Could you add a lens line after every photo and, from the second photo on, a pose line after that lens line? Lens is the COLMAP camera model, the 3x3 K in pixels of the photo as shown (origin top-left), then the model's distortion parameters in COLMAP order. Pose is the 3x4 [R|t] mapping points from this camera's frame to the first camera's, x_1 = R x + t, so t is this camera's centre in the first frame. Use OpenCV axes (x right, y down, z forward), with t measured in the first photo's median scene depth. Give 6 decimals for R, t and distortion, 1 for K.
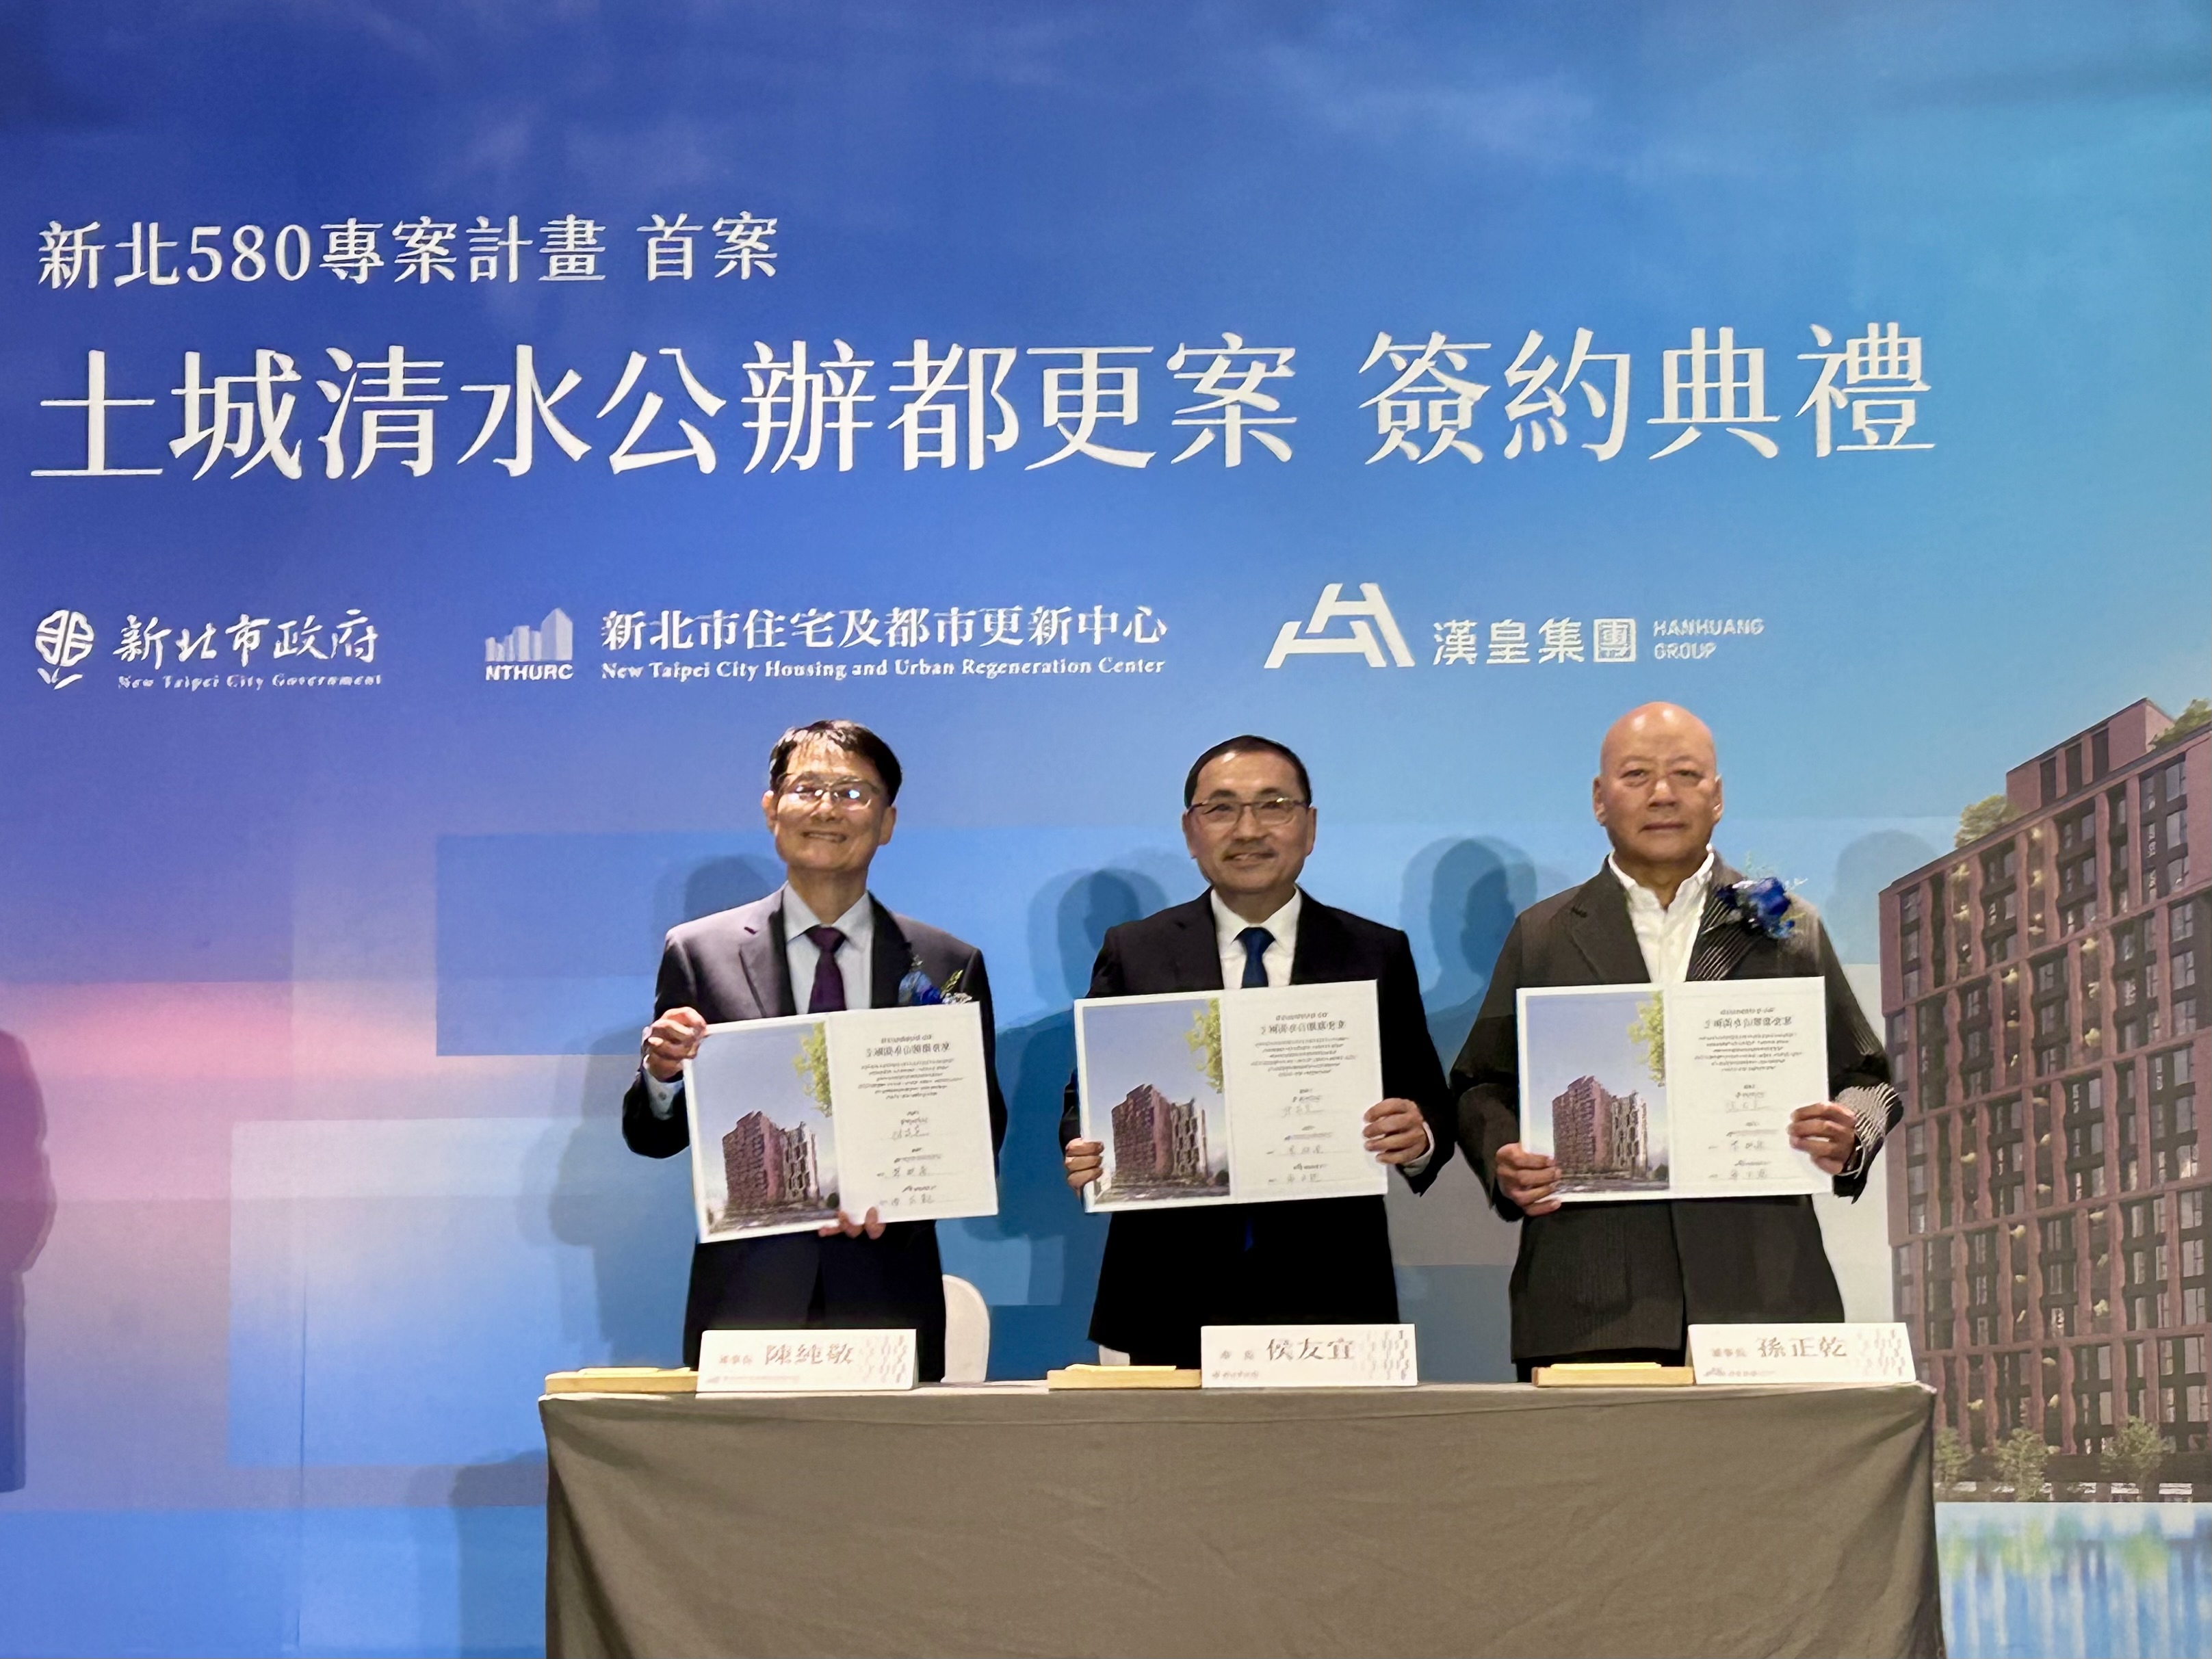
lens RADIAL K [[3437.7, 0, 1104.2], [0, 3437.7, 816.7], [0, 0, 1]] dist [-0.004606, 0.000000]
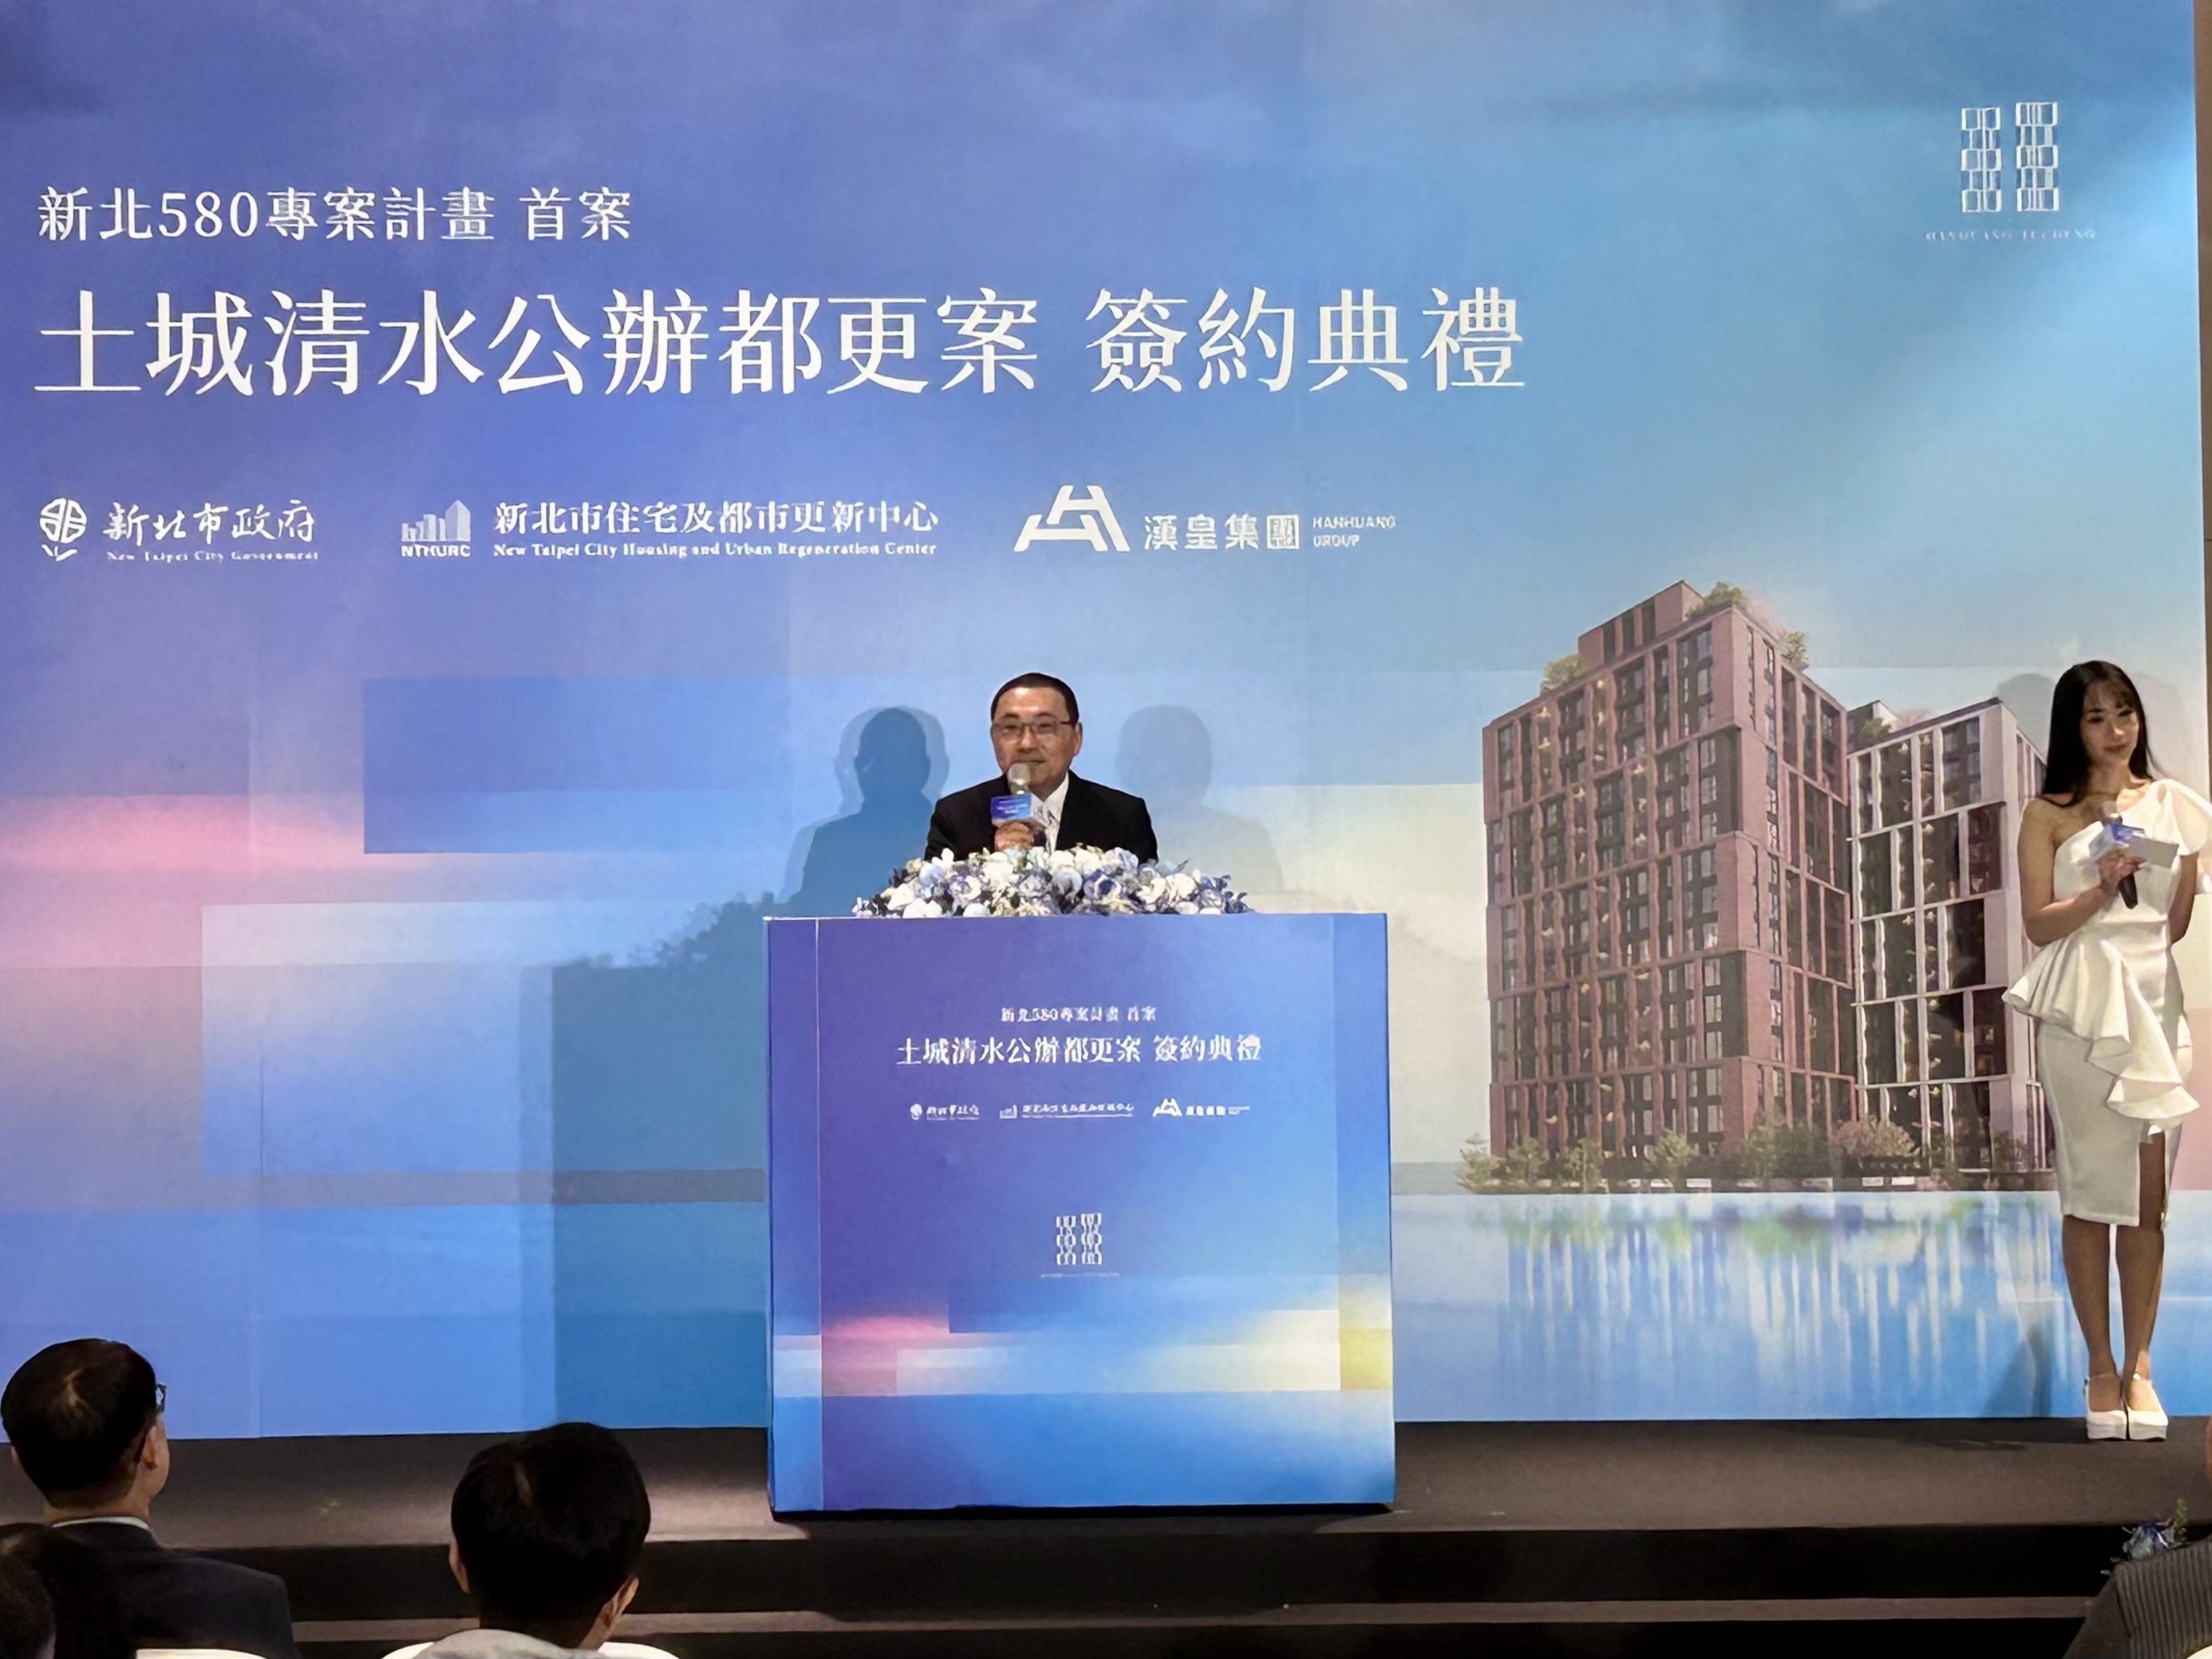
lens RADIAL K [[4021.3, 0, 1039.5], [0, 4021.3, 809.2], [0, 0, 1]] dist [0.007733, 0.000000]
pose [[0.999999, -0.000697, -0.000947, 0.057553], [0.000756, 0.997980, 0.063529, -0.042557], [0.000900, -0.063530, 0.997980, -0.497568]]
